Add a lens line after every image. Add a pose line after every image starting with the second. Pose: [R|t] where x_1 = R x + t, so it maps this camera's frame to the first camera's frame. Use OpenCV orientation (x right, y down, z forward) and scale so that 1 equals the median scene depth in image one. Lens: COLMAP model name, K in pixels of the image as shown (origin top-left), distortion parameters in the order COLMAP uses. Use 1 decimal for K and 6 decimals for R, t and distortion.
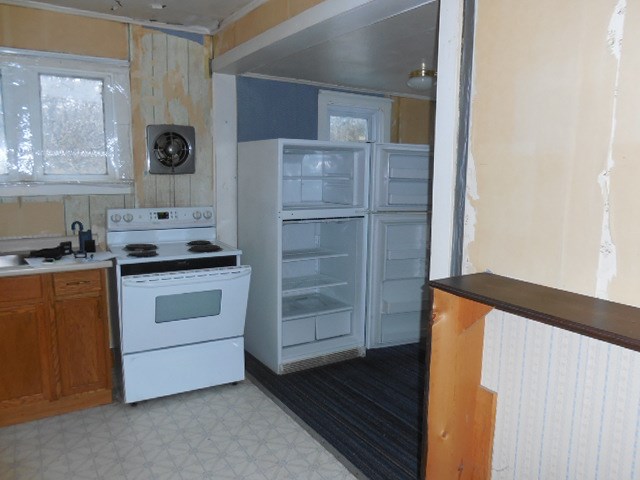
lens RADIAL K [[490.1, 0, 320.1], [0, 490.1, 239.8], [0, 0, 1]] dist [-0.067904, 0.059052]
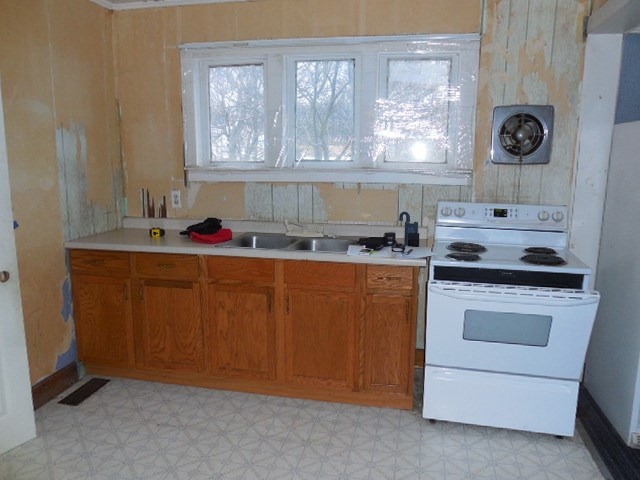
lens RADIAL K [[490.1, 0, 320.9], [0, 490.1, 239.2], [0, 0, 1]] dist [-0.067904, 0.059052]
pose [[0.727115, 0.118853, -0.676149, 0.031316], [-0.103182, 0.992632, 0.063524, -0.028101], [0.678717, 0.023577, 0.734021, 0.178315]]
